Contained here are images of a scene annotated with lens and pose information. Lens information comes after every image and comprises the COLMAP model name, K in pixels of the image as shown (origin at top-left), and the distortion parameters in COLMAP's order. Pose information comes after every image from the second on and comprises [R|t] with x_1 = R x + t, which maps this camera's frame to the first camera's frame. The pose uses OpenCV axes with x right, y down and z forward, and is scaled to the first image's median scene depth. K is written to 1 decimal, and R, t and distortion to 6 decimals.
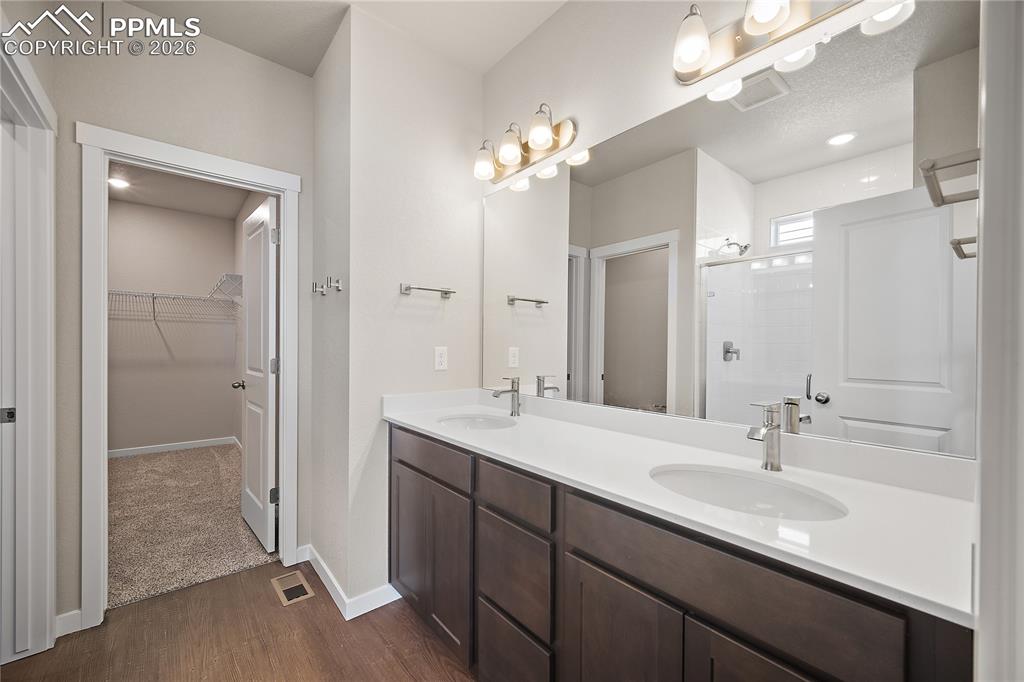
lens RADIAL K [[407.4, 0, 511.1], [0, 407.4, 347.4], [0, 0, 1]] dist [0.001259, -0.000153]
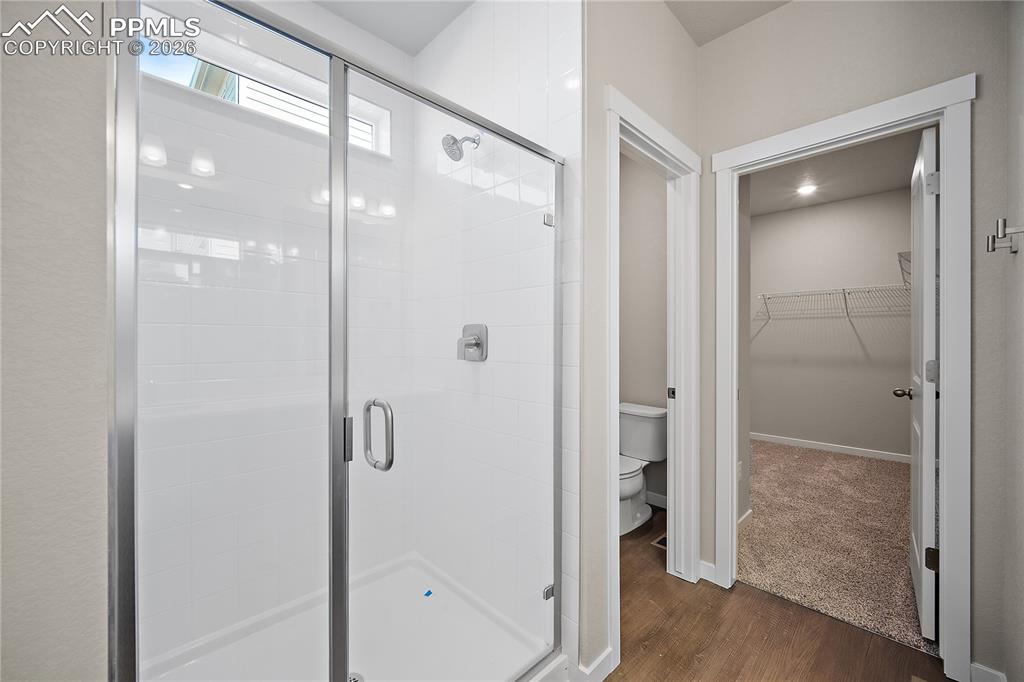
lens RADIAL K [[407.4, 0, 509.6], [0, 407.4, 341.2], [0, 0, 1]] dist [0.001259, -0.000153]
pose [[0.064415, -0.005446, -0.997908, 0.063449], [-0.004958, 0.999971, -0.005777, 0.002144], [0.997911, 0.005320, 0.064386, 0.240496]]
